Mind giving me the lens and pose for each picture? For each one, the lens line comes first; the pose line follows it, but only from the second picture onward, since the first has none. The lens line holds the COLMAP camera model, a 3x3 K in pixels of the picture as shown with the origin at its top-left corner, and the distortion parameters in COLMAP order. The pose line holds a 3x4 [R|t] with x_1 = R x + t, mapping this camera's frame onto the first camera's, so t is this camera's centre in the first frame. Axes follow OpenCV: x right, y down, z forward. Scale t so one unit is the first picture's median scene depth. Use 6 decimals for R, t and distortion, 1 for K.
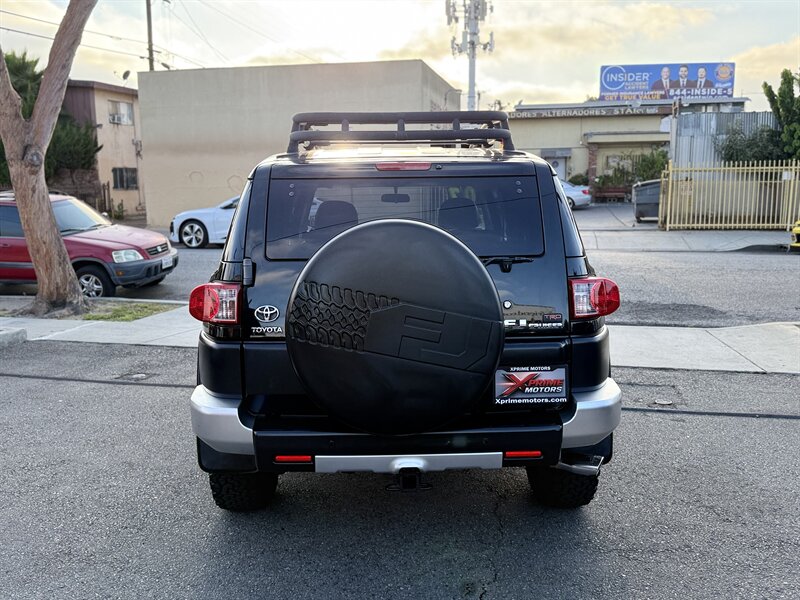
lens RADIAL K [[713.6, 0, 400.0], [0, 713.6, 300.0], [0, 0, 1]] dist [0.134220, -0.255486]
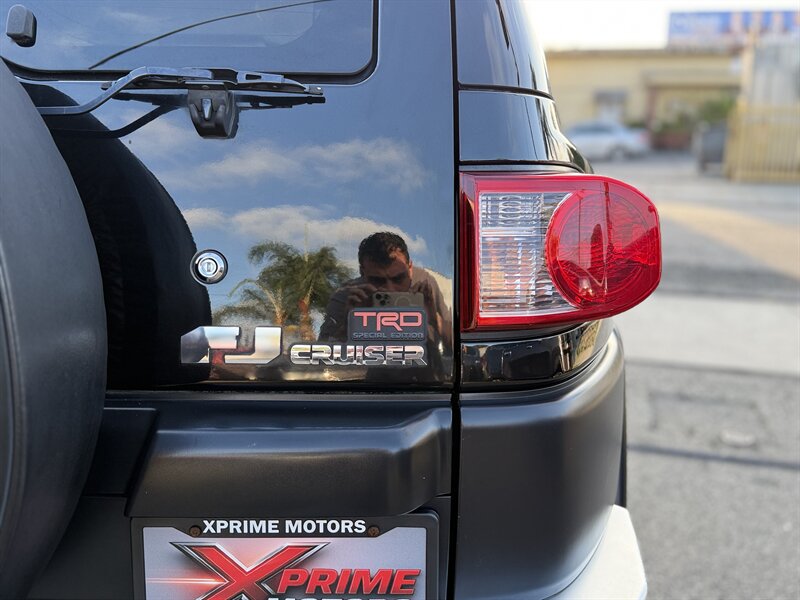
lens RADIAL K [[713.6, 0, 400.0], [0, 713.6, 300.0], [0, 0, 1]] dist [0.134220, -0.255486]
pose [[0.997303, 0.036078, -0.063920, 0.053680], [-0.031722, 0.997188, 0.067893, -0.000184], [0.066190, -0.065682, 0.995643, 0.173304]]
